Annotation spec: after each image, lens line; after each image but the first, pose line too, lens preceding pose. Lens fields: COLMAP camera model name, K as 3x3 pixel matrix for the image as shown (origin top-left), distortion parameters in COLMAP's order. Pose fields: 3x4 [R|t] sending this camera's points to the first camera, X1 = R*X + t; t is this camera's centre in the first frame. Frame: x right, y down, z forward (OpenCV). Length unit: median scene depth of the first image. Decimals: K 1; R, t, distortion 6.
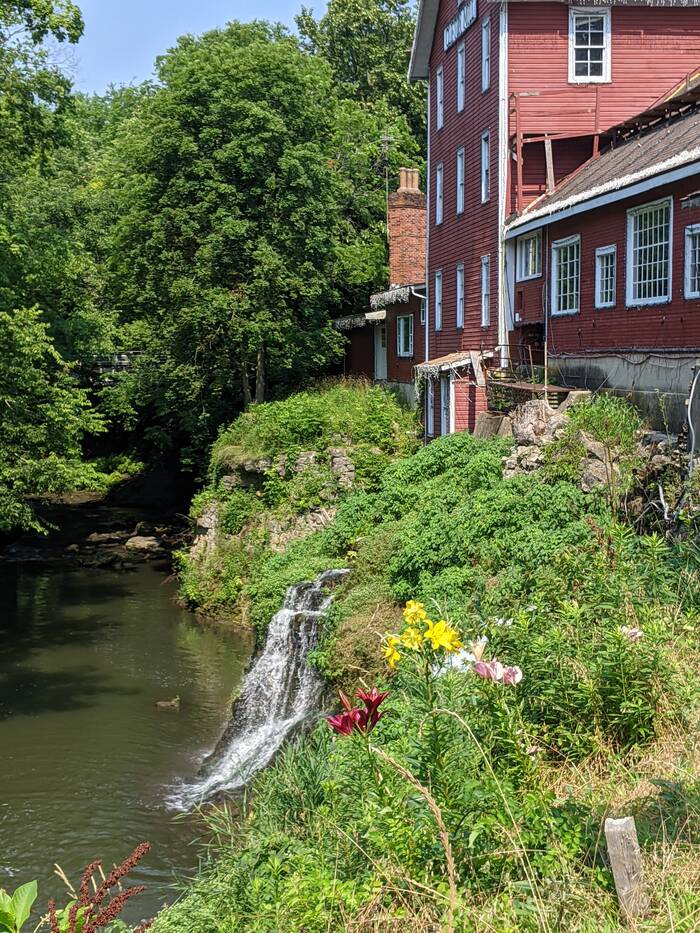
lens RADIAL K [[1540.4, 0, 348.8], [0, 1540.4, 468.6], [0, 0, 1]] dist [0.047617, 0.000000]
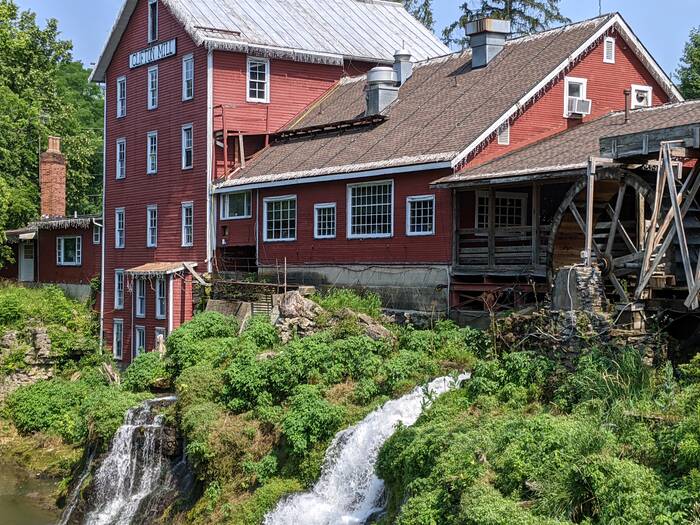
lens RADIAL K [[1155.7, 0, 349.1], [0, 1155.7, 262.9], [0, 0, 1]] dist [0.047617, 0.000000]
pose [[0.880521, 0.025146, 0.473339, -0.346958], [0.014022, 0.996773, -0.079036, 0.021347], [-0.473799, 0.076230, 0.877327, -0.120494]]
